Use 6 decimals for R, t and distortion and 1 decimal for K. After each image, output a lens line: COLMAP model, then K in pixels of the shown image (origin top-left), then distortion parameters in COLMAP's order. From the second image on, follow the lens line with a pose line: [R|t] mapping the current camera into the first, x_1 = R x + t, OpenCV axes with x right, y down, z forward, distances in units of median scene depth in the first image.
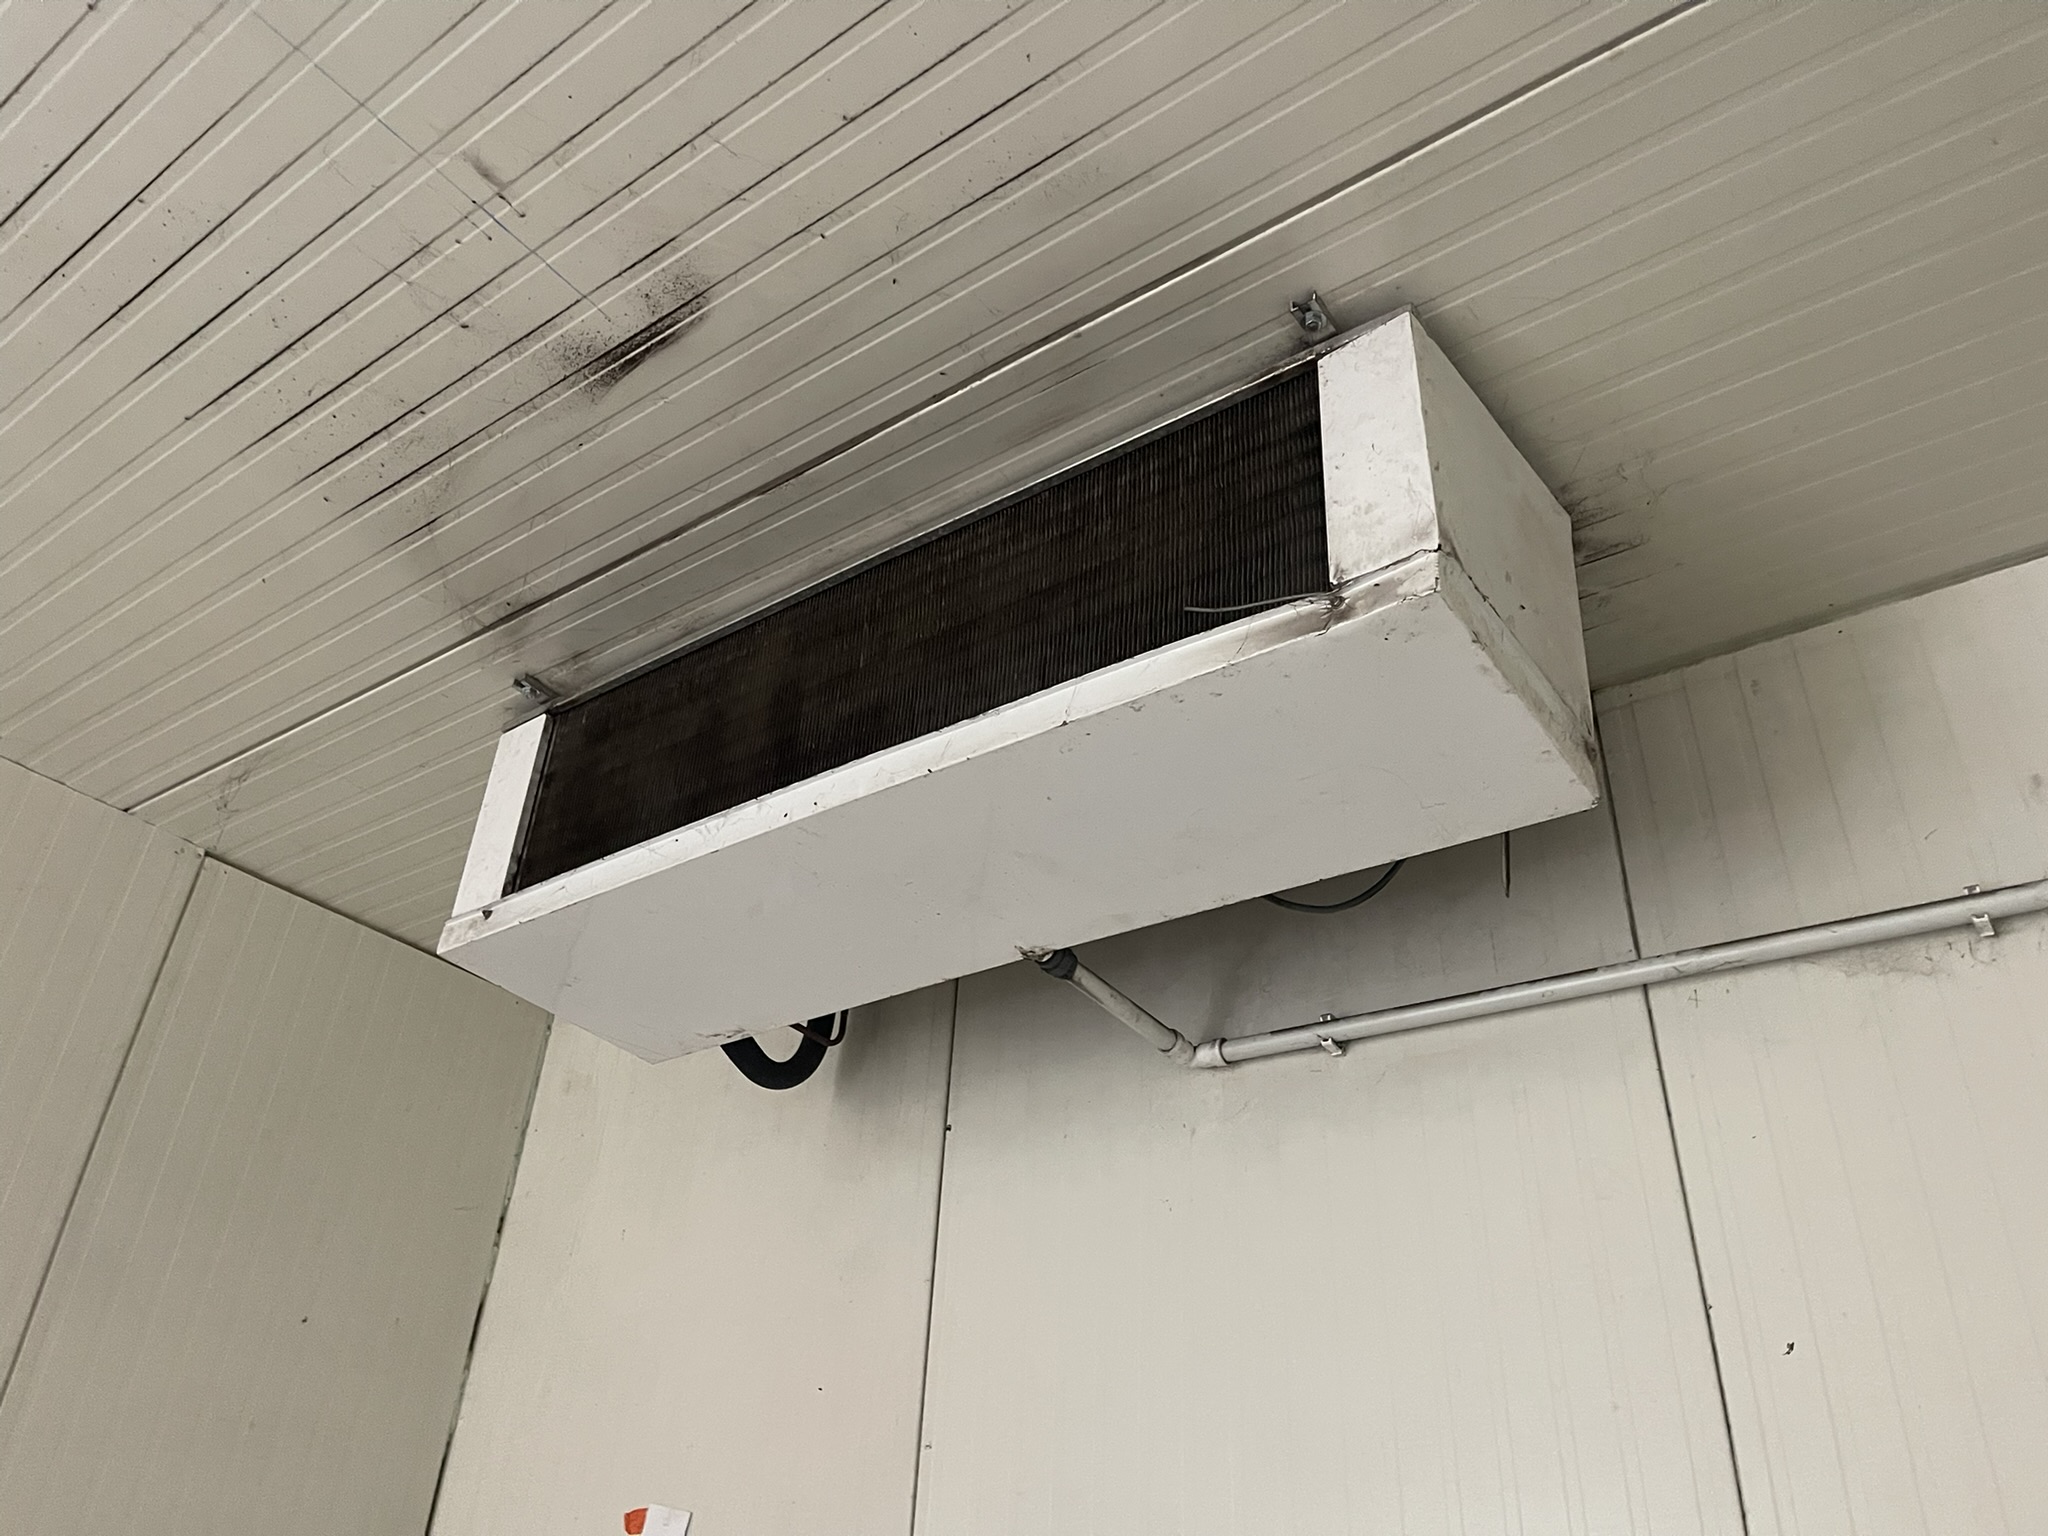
lens RADIAL K [[1556.4, 0, 1014.9], [0, 1556.4, 764.9], [0, 0, 1]] dist [0.049221, -0.061800]
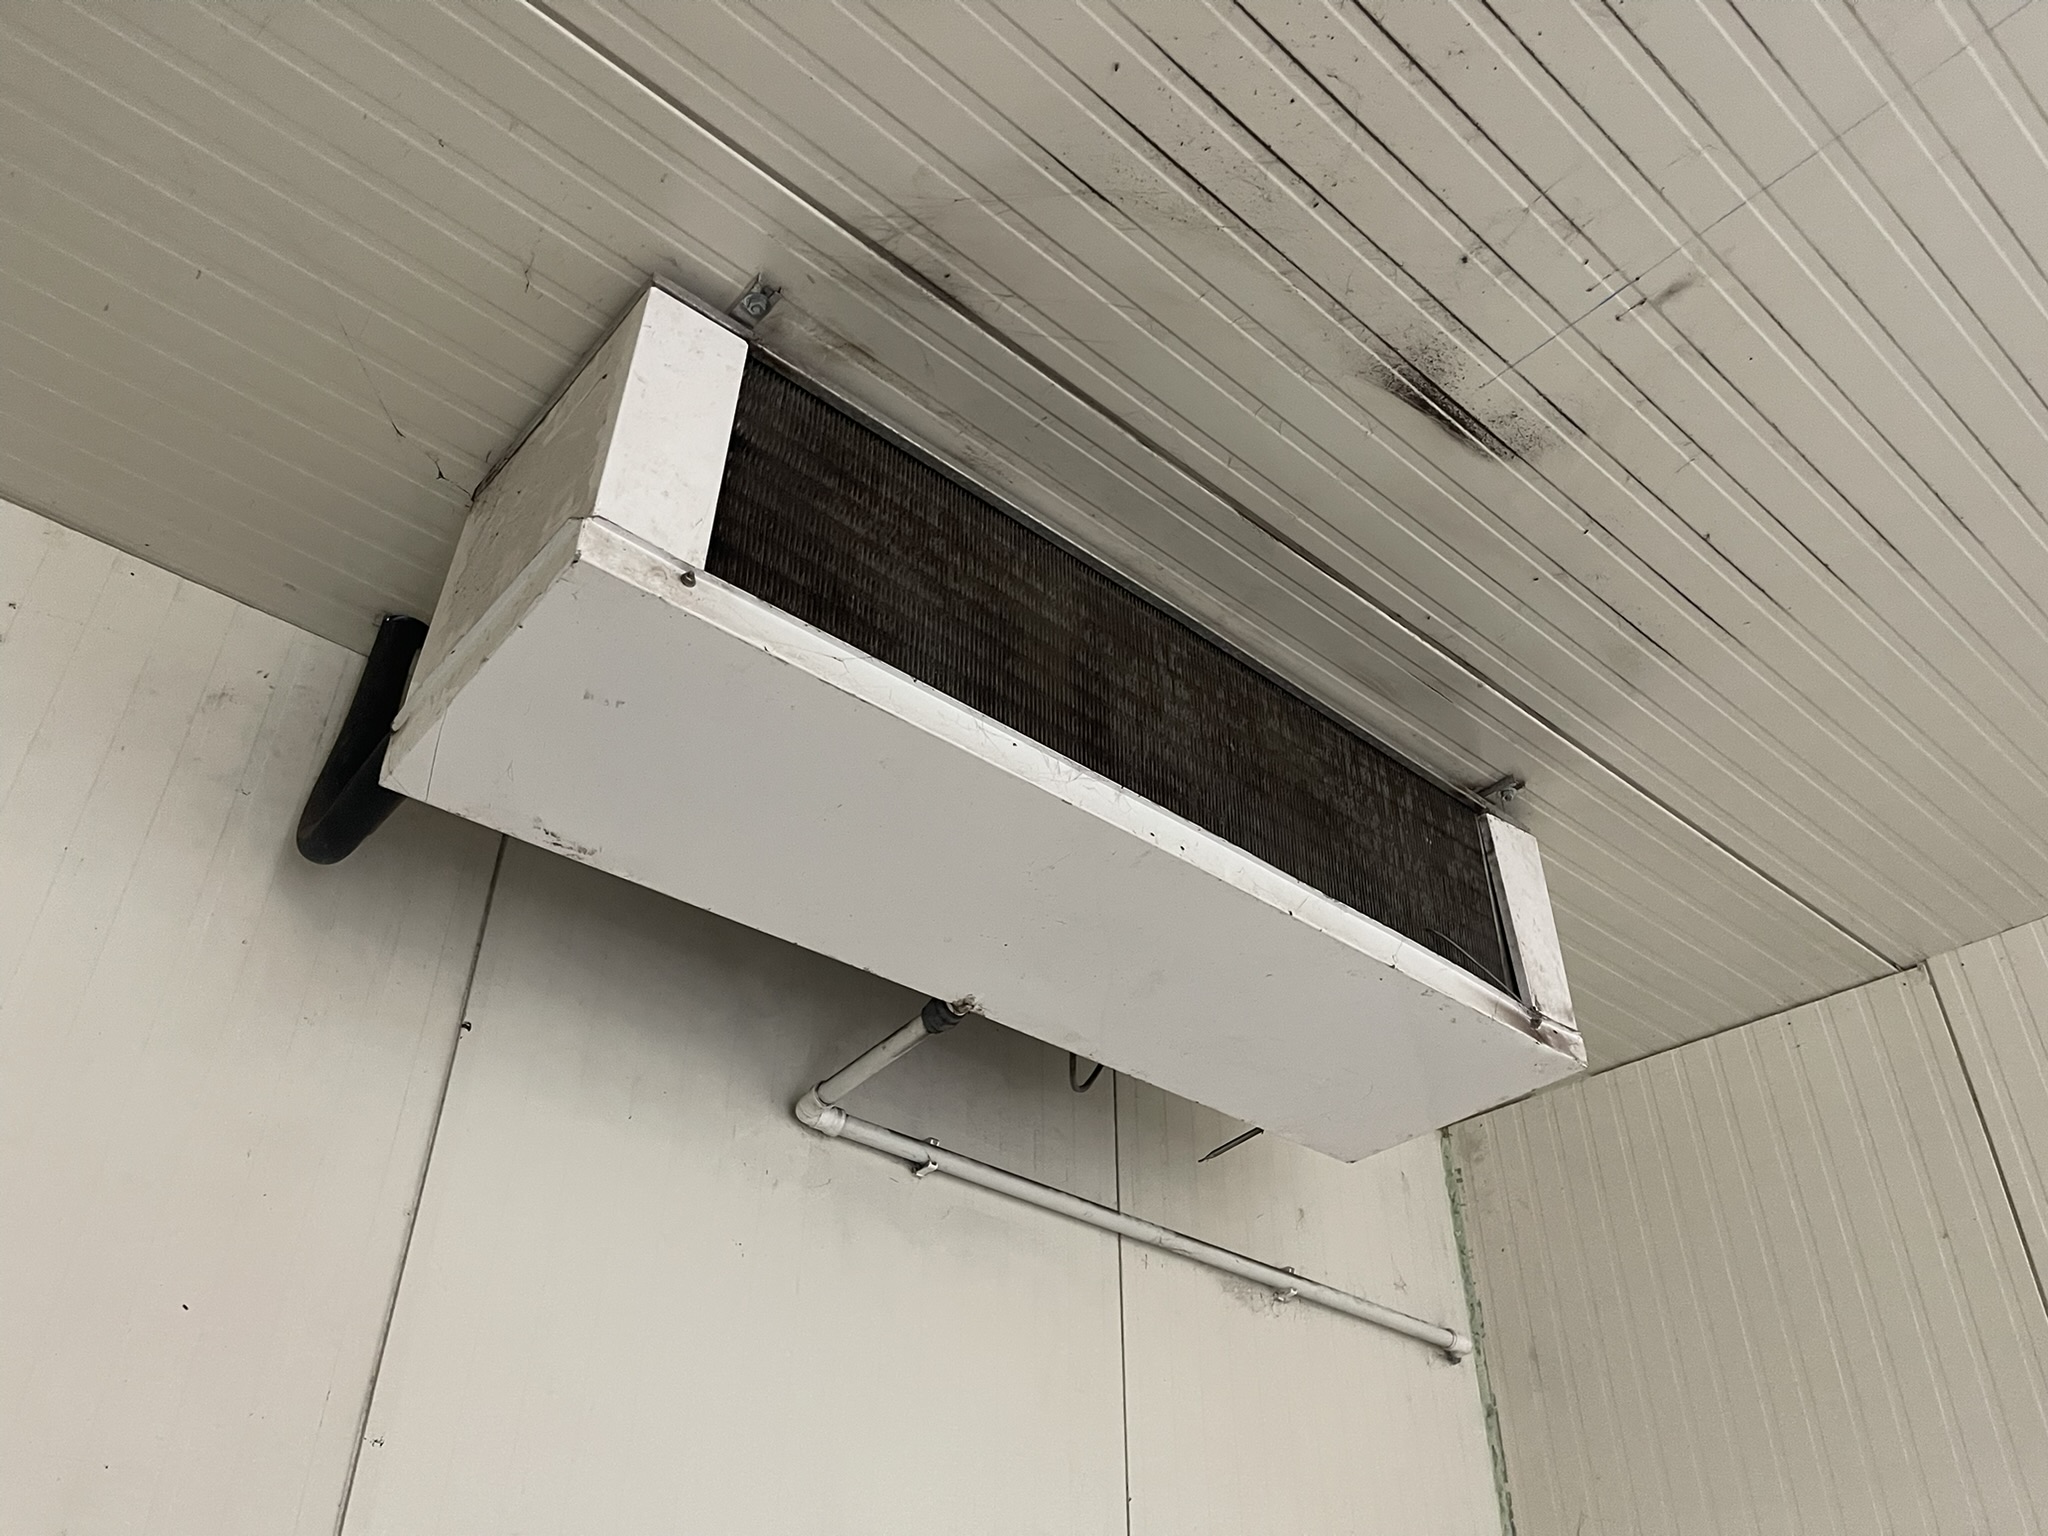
lens RADIAL K [[1556.4, 0, 1014.5], [0, 1556.4, 774.5], [0, 0, 1]] dist [0.049221, -0.061800]
pose [[0.220109, 0.521439, 0.824411, -0.942504], [-0.525576, 0.775372, -0.350098, 0.370149], [-0.821780, -0.356231, 0.444722, 0.684863]]
